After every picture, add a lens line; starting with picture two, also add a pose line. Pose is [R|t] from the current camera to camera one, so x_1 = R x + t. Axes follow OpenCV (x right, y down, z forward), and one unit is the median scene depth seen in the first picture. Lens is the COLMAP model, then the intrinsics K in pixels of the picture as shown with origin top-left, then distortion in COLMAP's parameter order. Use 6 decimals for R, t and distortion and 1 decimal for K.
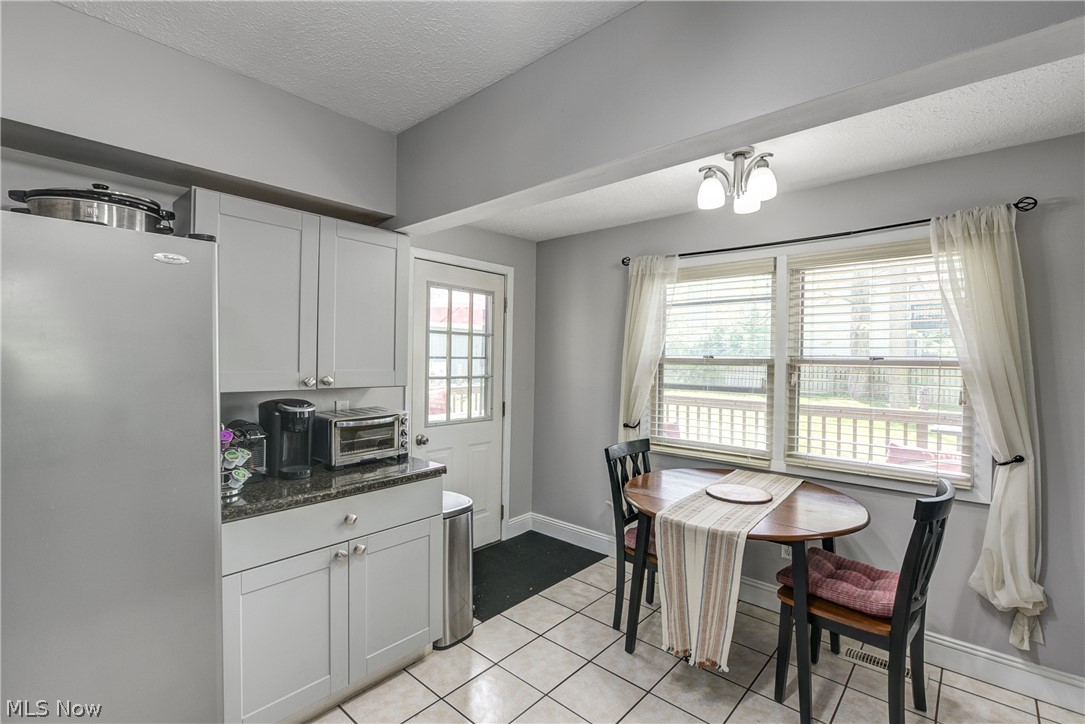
lens RADIAL K [[489.2, 0, 535.8], [0, 489.2, 363.0], [0, 0, 1]] dist [-0.003423, -0.001044]
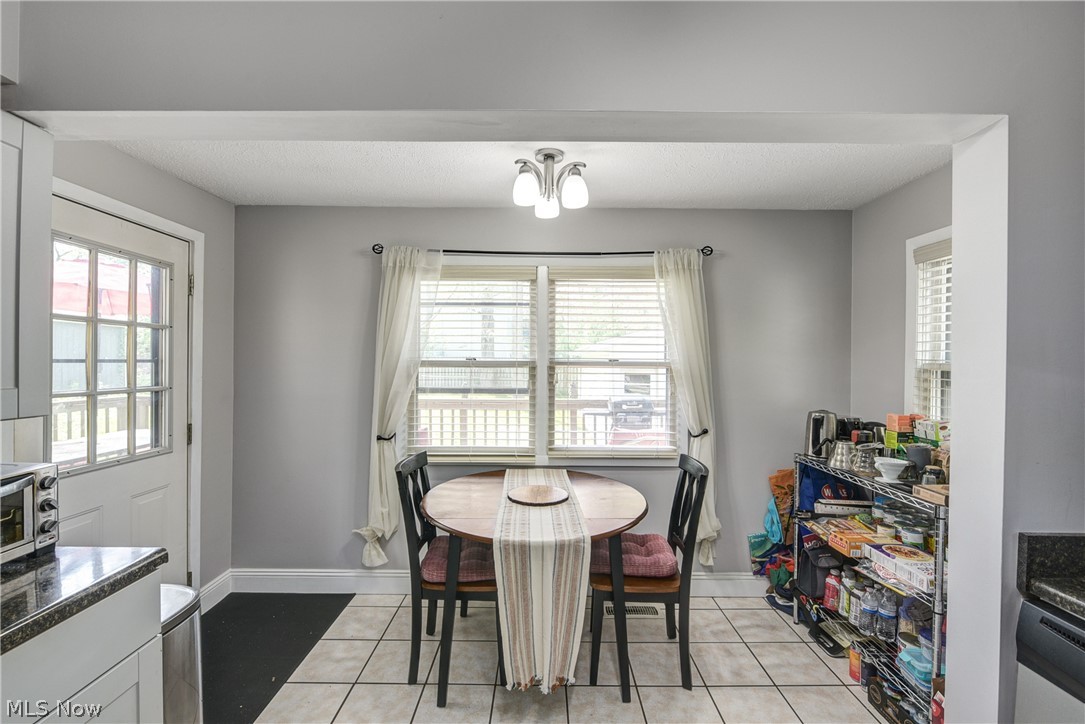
lens RADIAL K [[456.2, 0, 537.4], [0, 456.2, 364.8], [0, 0, 1]] dist [-0.007628, -0.000559]
pose [[0.738708, -0.009906, 0.673953, -0.183994], [0.008302, 0.999950, 0.005599, -0.005712], [-0.673974, 0.001459, 0.738753, 0.257769]]
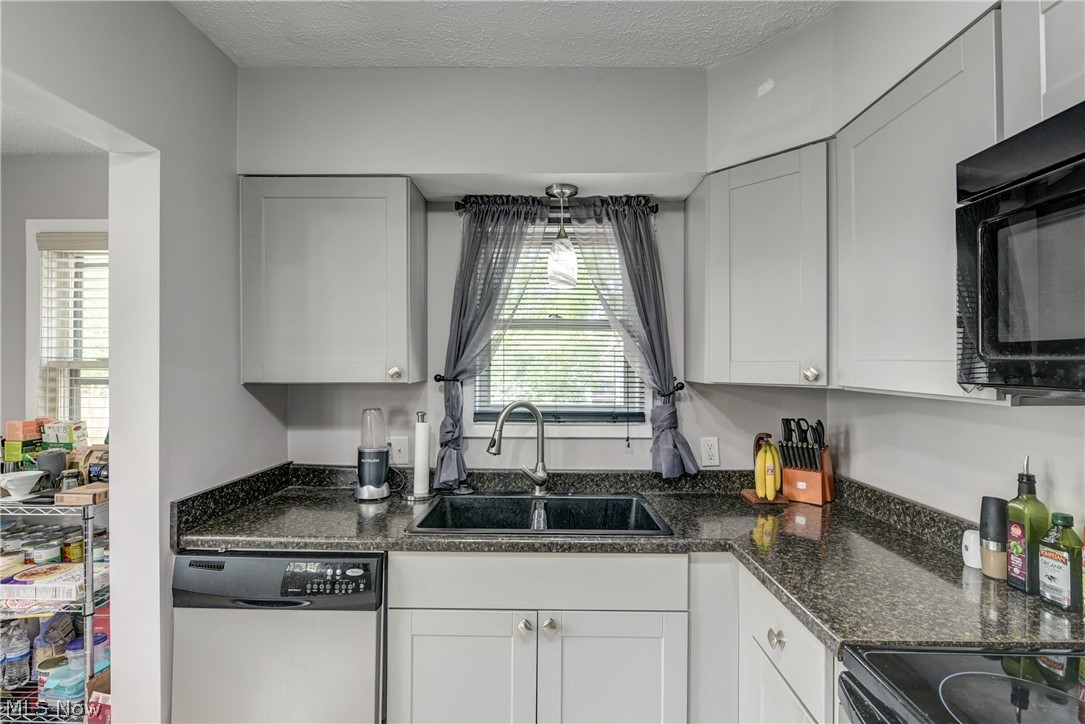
lens RADIAL K [[489.2, 0, 535.8], [0, 489.2, 363.0], [0, 0, 1]] dist [-0.003423, -0.001044]
pose [[-0.644780, -0.012132, 0.764272, -0.253480], [0.001088, 0.999858, 0.016789, -0.008063], [-0.764368, 0.011656, -0.644675, 0.305477]]
